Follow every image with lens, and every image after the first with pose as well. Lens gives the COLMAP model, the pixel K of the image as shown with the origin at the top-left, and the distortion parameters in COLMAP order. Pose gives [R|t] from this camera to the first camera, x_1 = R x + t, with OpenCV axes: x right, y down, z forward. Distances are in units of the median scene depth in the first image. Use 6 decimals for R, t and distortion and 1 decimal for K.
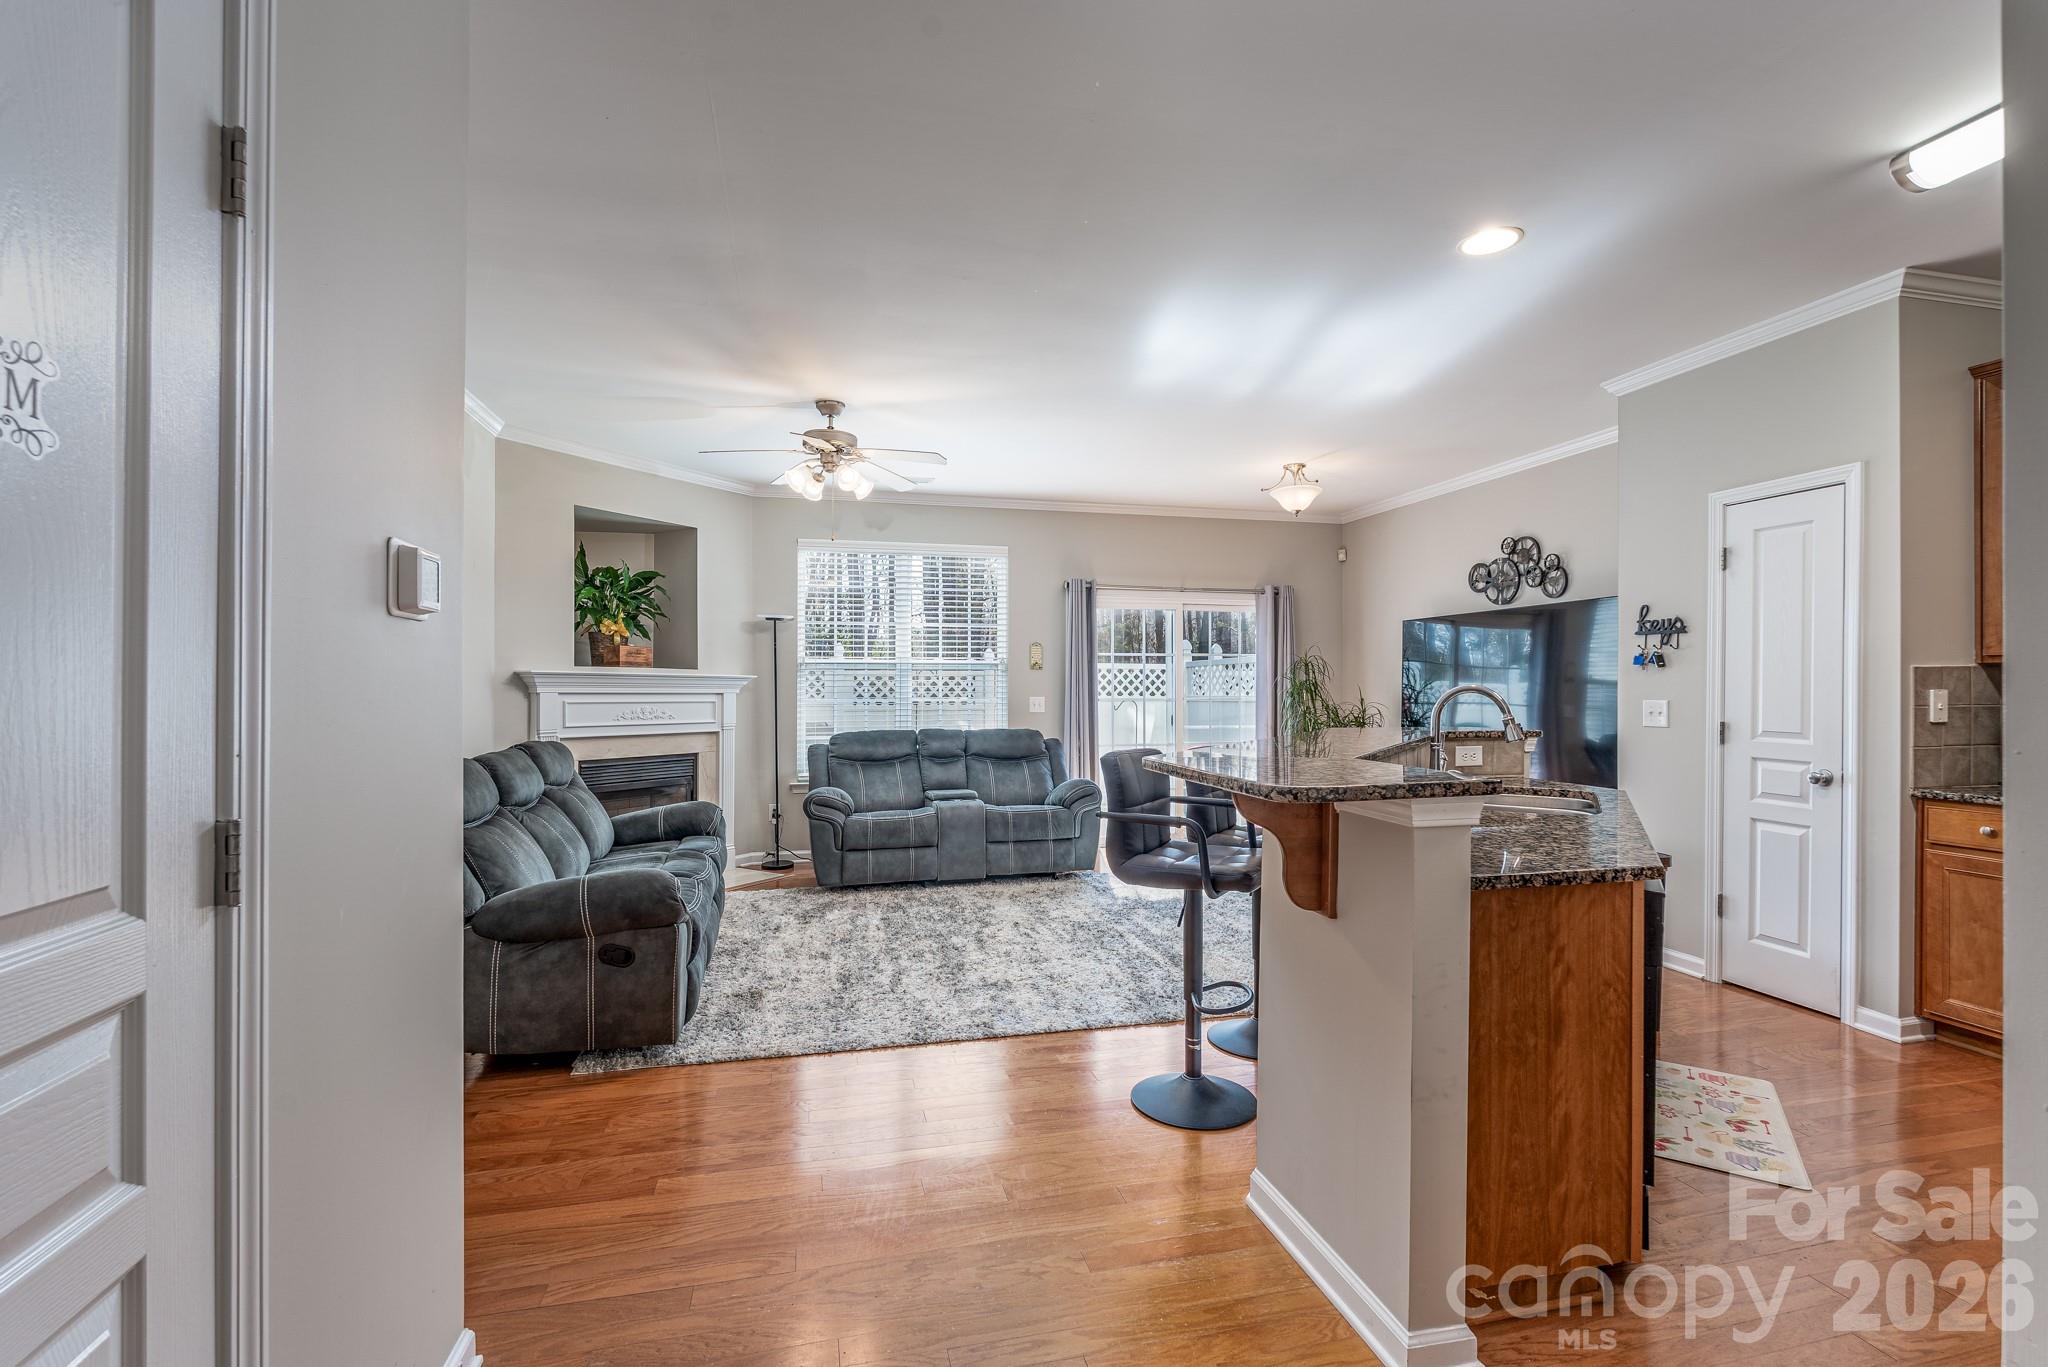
lens RADIAL K [[928.1, 0, 1004.7], [0, 928.1, 689.5], [0, 0, 1]] dist [-0.001281, -0.000065]
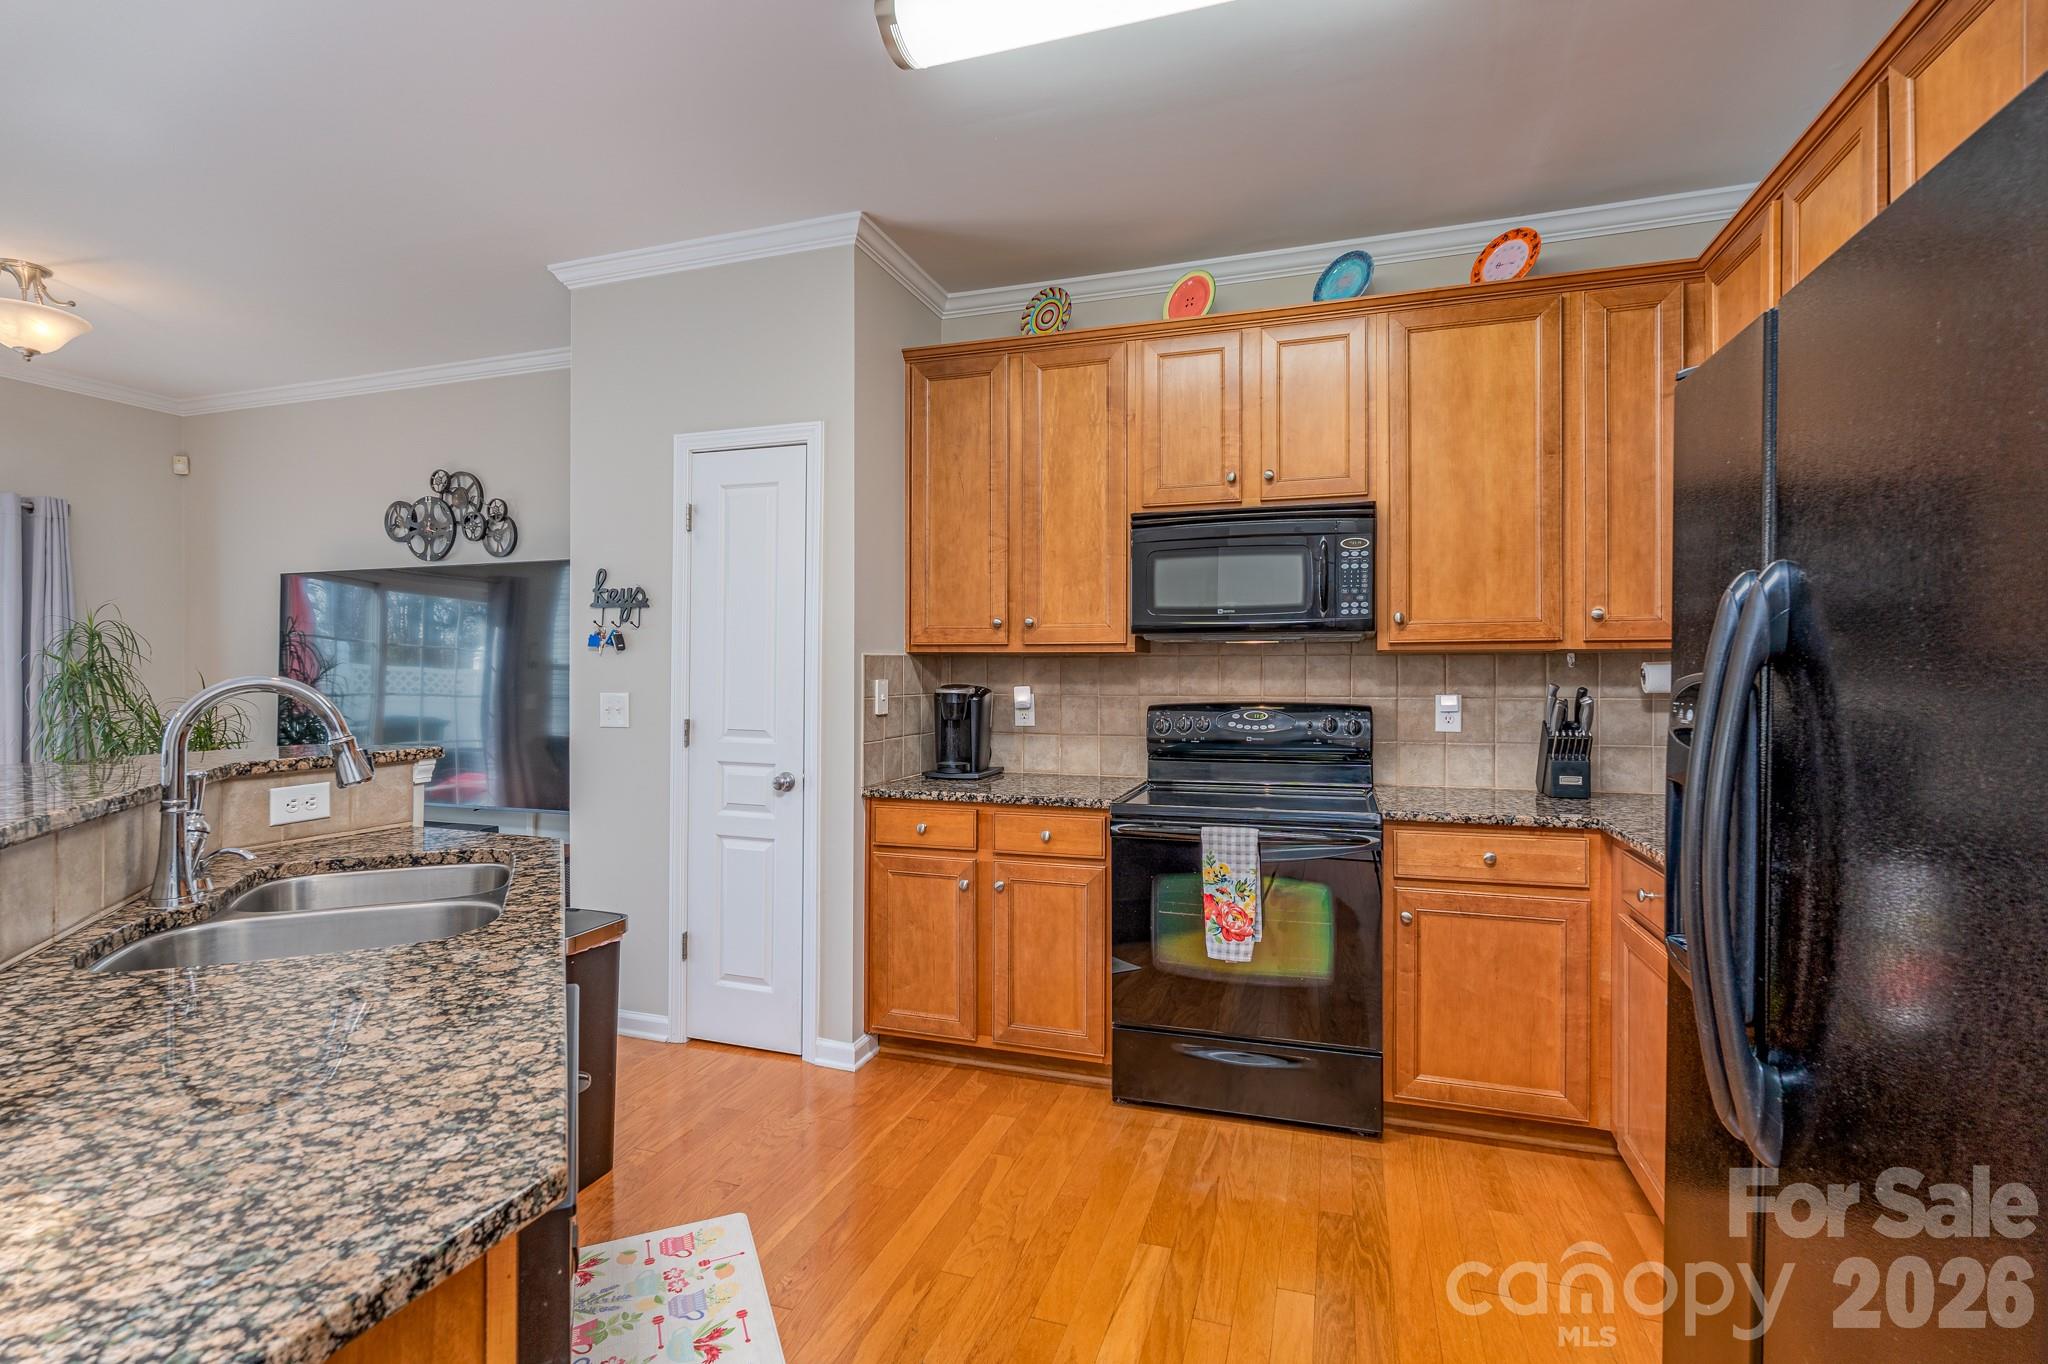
lens RADIAL K [[928.1, 0, 1044.9], [0, 928.1, 674.8], [0, 0, 1]] dist [-0.001281, -0.000065]
pose [[0.515559, -0.001342, 0.856853, 0.166052], [-0.001986, 0.999994, 0.002761, -0.004711], [-0.856852, -0.003125, 0.515553, 0.217238]]
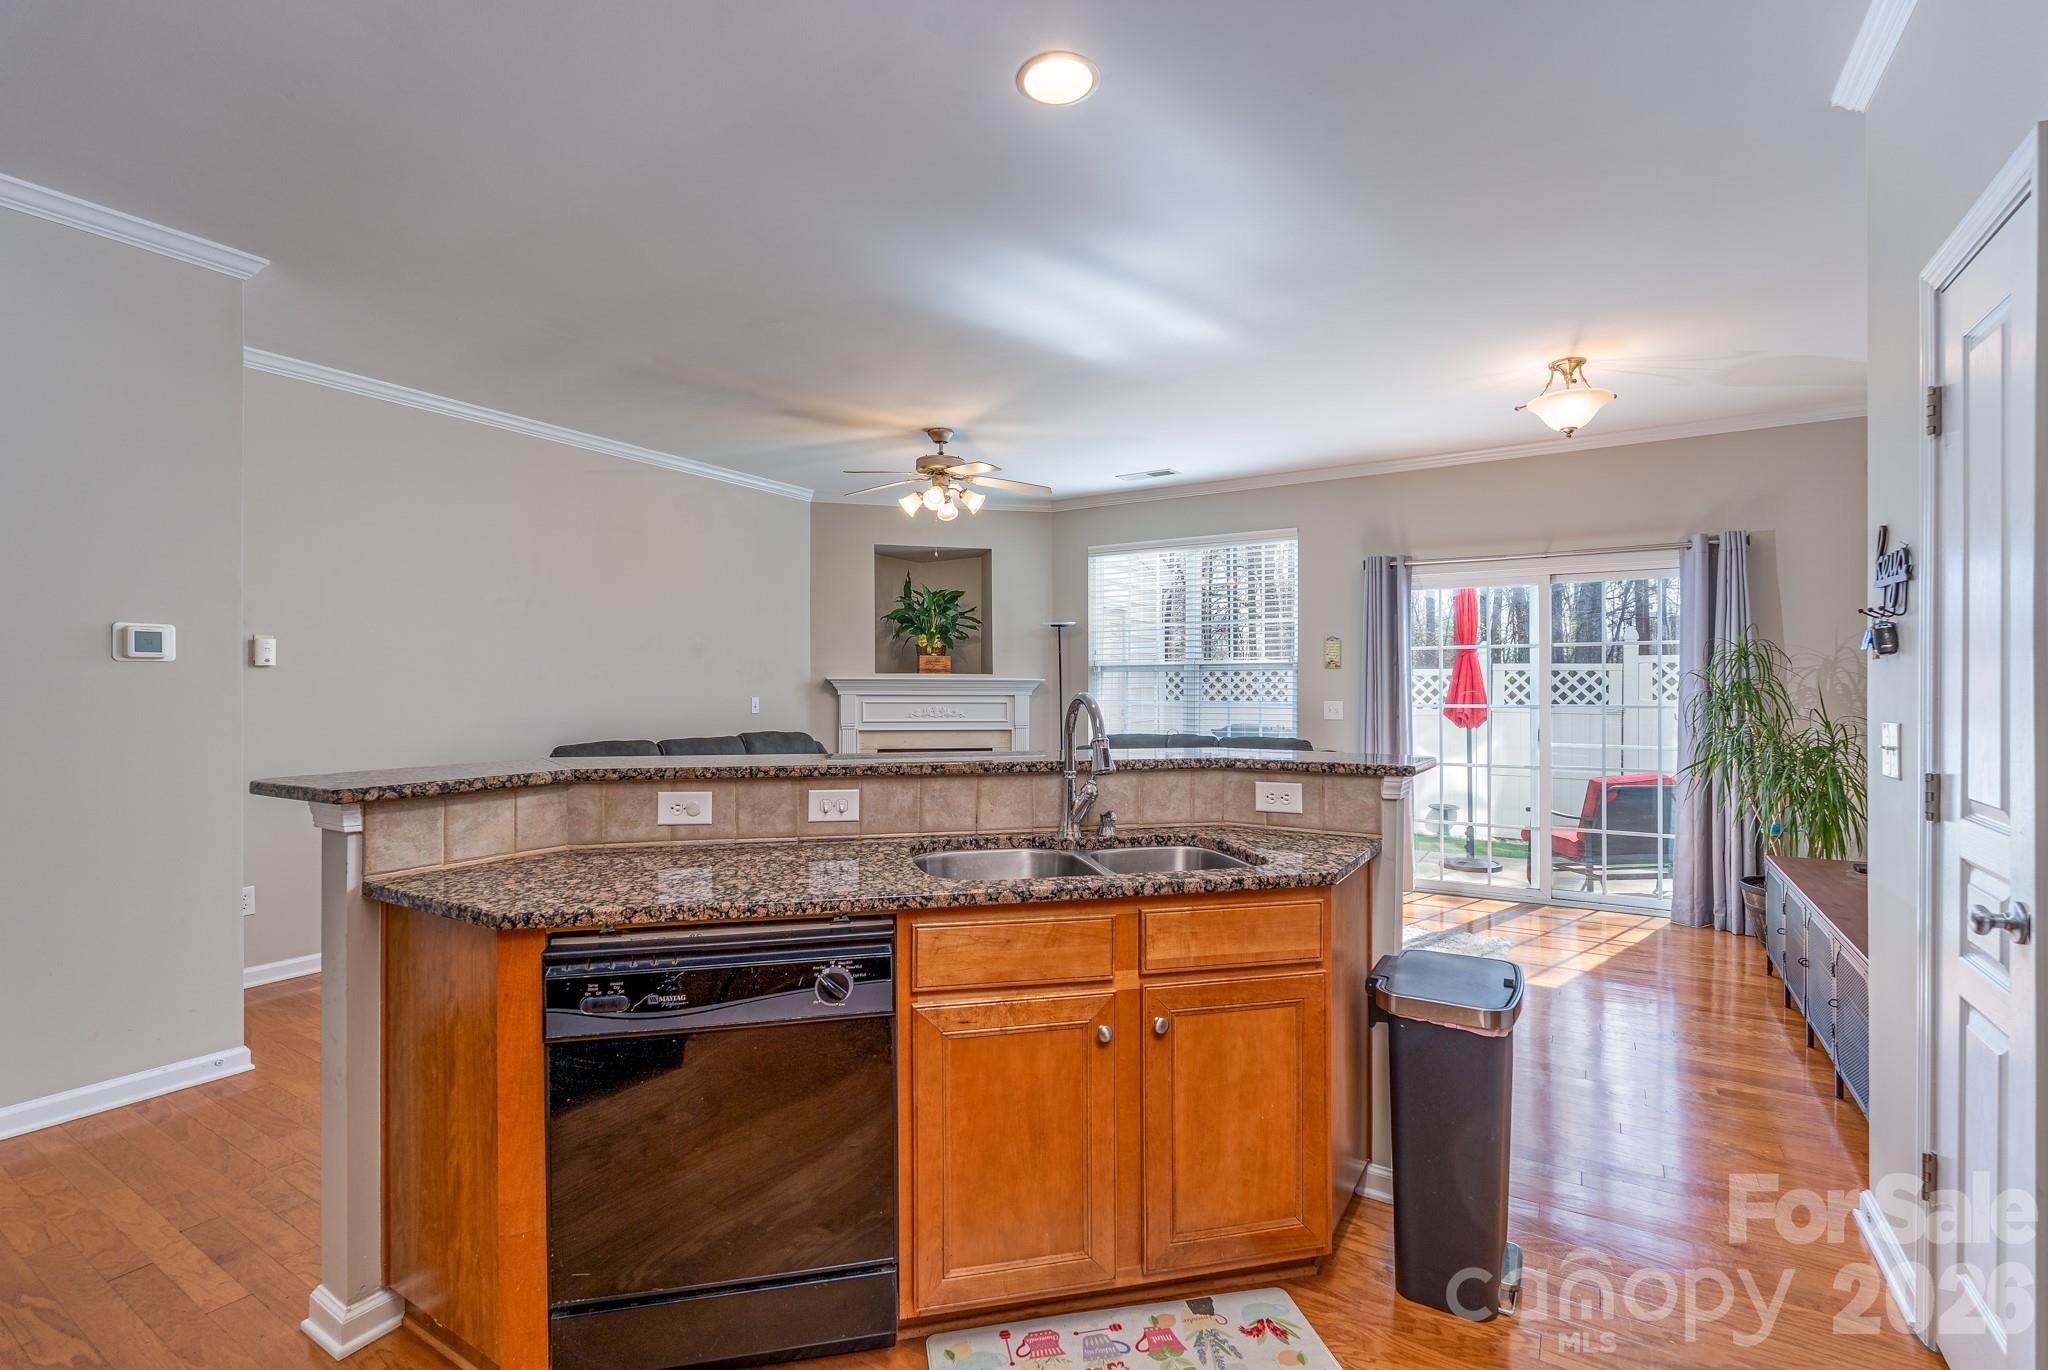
lens RADIAL K [[928.1, 0, 1012.0], [0, 928.1, 697.6], [0, 0, 1]] dist [-0.001281, -0.000065]
pose [[0.697048, 0.006633, -0.716994, 0.552062], [0.001119, 0.999946, 0.010339, -0.005316], [0.717024, -0.008009, 0.697003, 0.253384]]
